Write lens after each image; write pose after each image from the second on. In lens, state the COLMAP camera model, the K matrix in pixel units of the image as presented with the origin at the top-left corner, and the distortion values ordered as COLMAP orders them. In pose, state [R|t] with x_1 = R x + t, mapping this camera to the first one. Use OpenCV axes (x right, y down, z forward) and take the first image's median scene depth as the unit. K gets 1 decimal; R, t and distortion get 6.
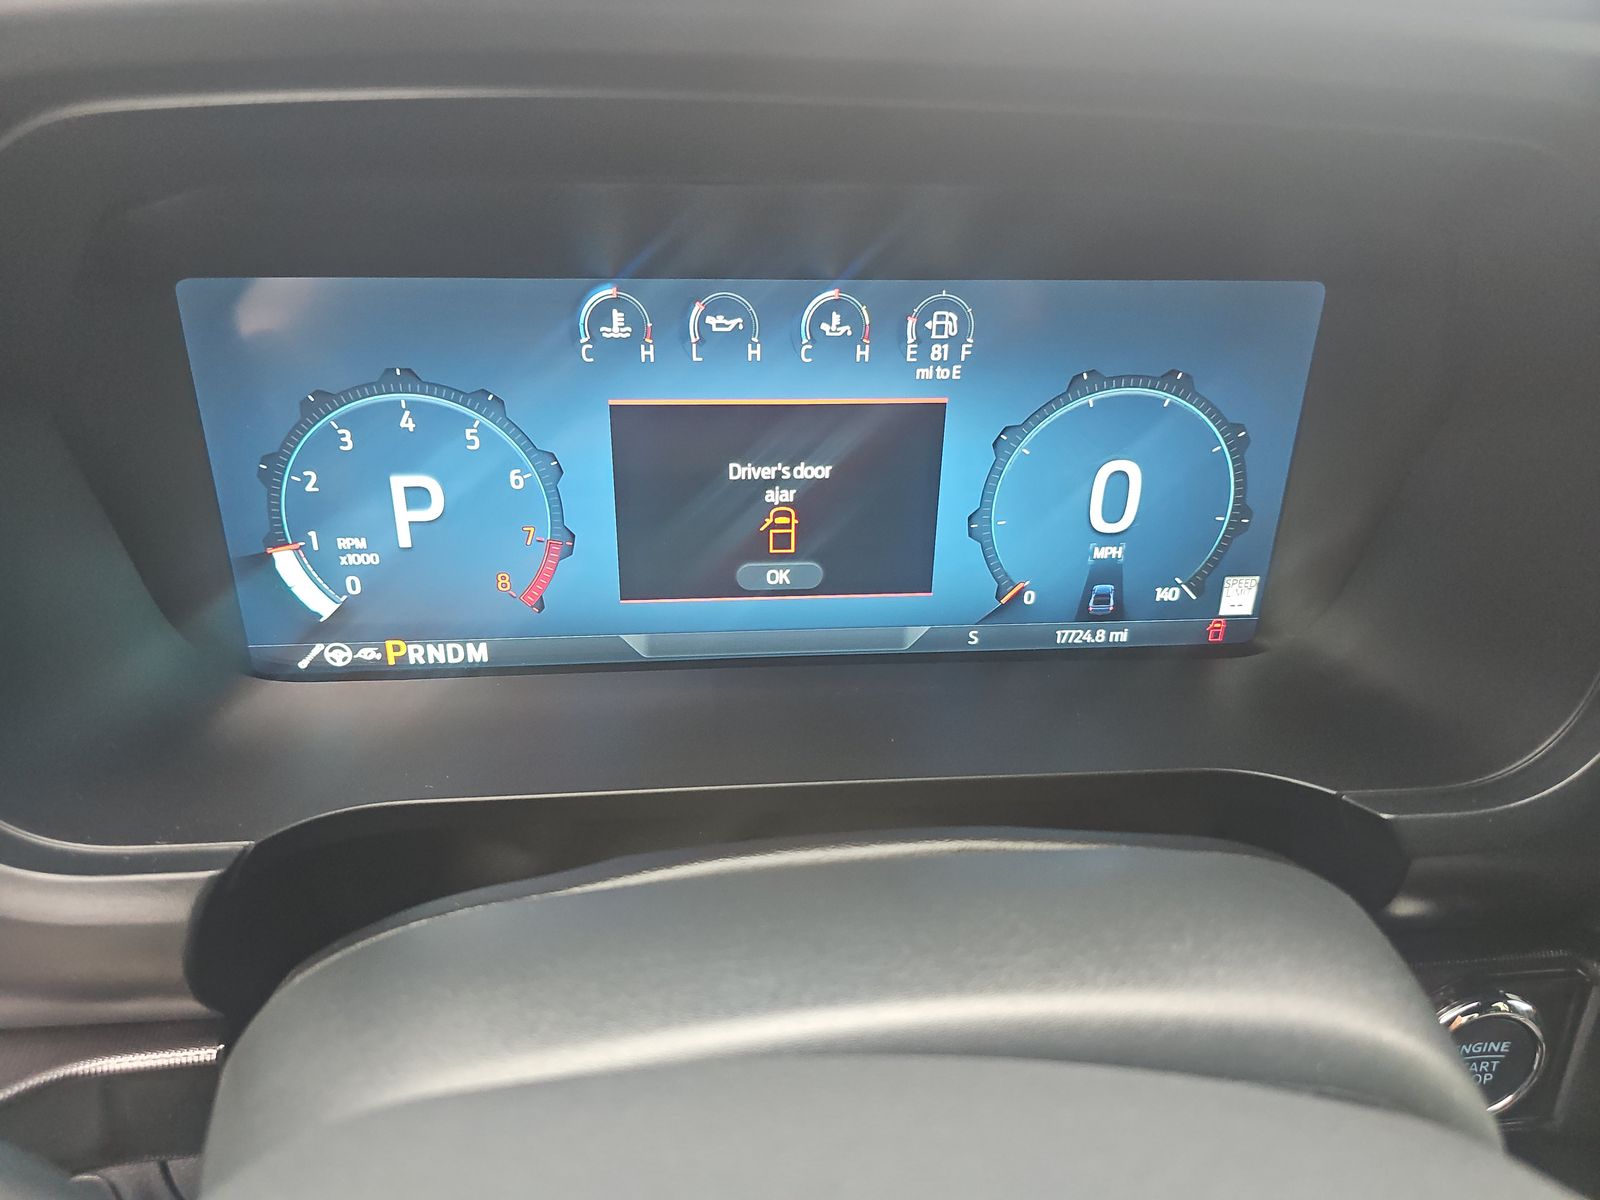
lens RADIAL K [[1060.5, 0, 800.0], [0, 1060.5, 600.0], [0, 0, 1]] dist [0.064123, -0.075843]
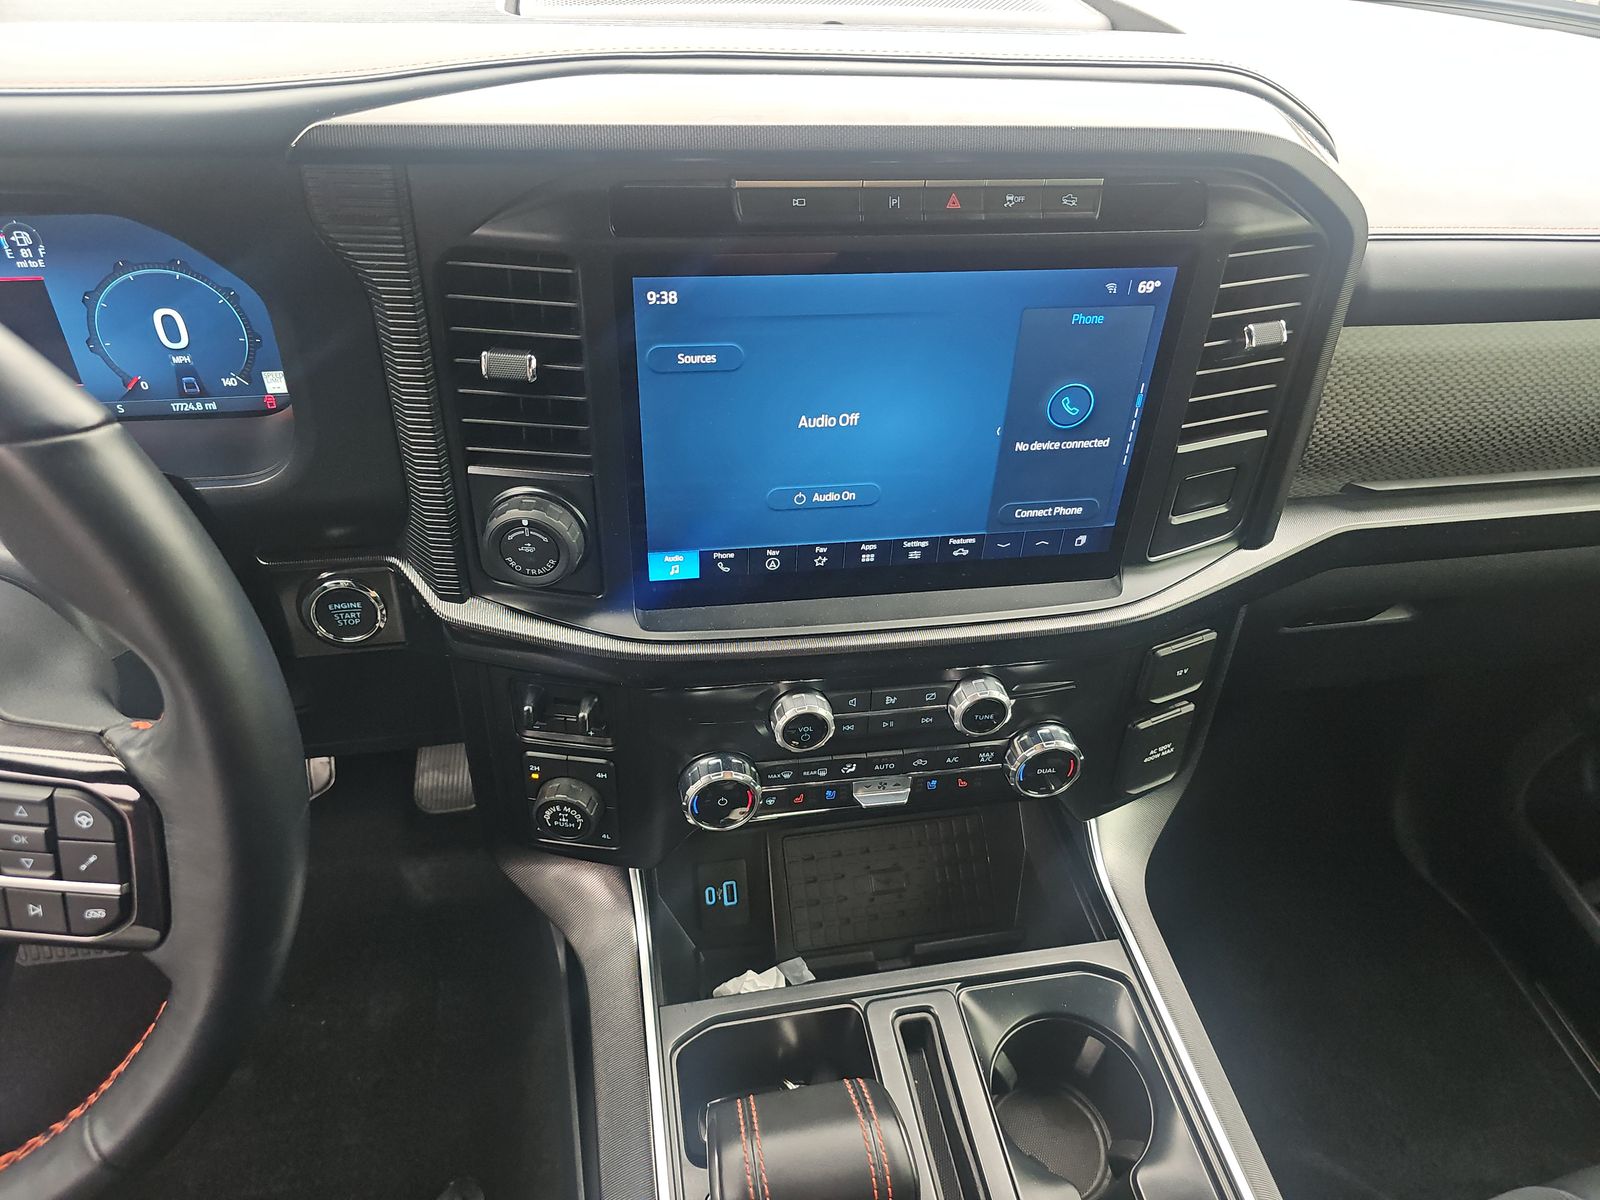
lens RADIAL K [[1060.5, 0, 800.0], [0, 1060.5, 600.0], [0, 0, 1]] dist [0.064123, -0.075843]
pose [[0.995061, -0.036392, 0.092358, 1.216180], [0.015027, 0.974877, 0.222236, -0.038300], [-0.098125, -0.219750, 0.970609, -1.013565]]
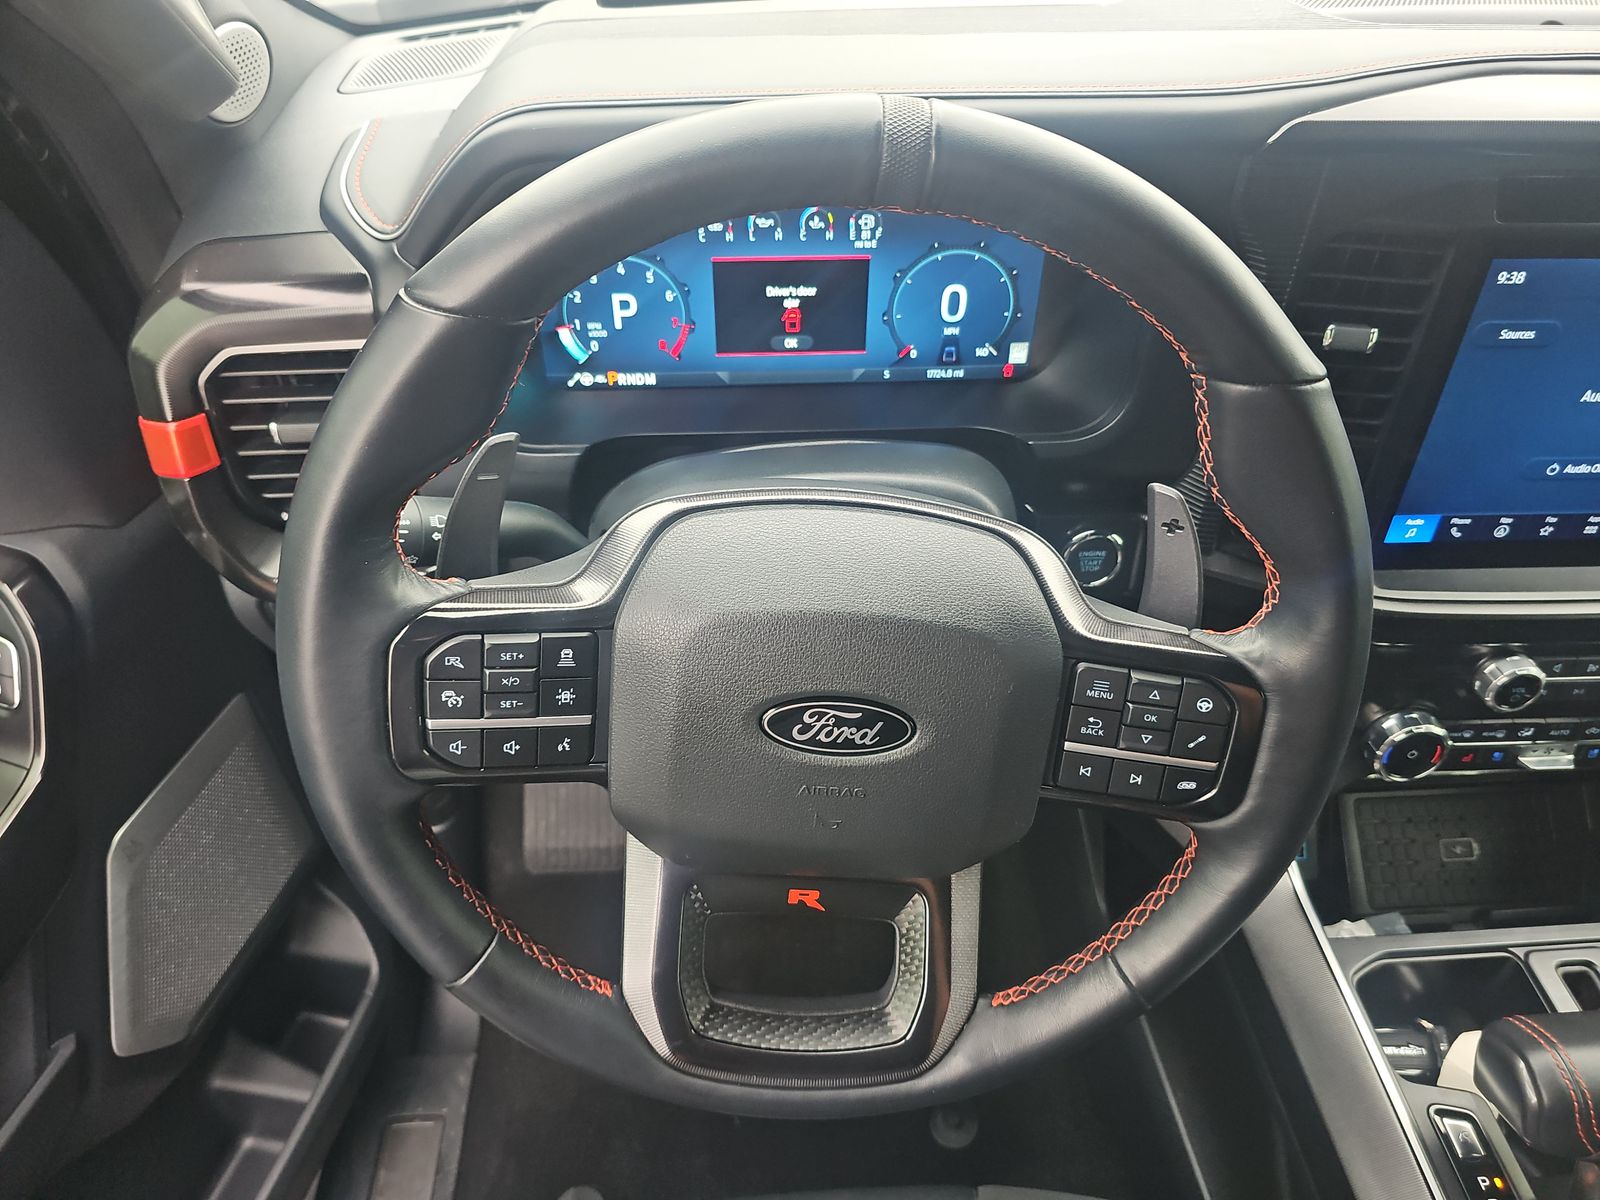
lens RADIAL K [[1071.5, 0, 801.7], [0, 1071.5, 614.0], [0, 0, 1]] dist [0.062817, -0.075562]
pose [[0.999377, 0.013496, -0.032613, 0.080011], [-0.005158, 0.969932, 0.243323, -0.020485], [0.034916, -0.243003, 0.969397, -1.224828]]
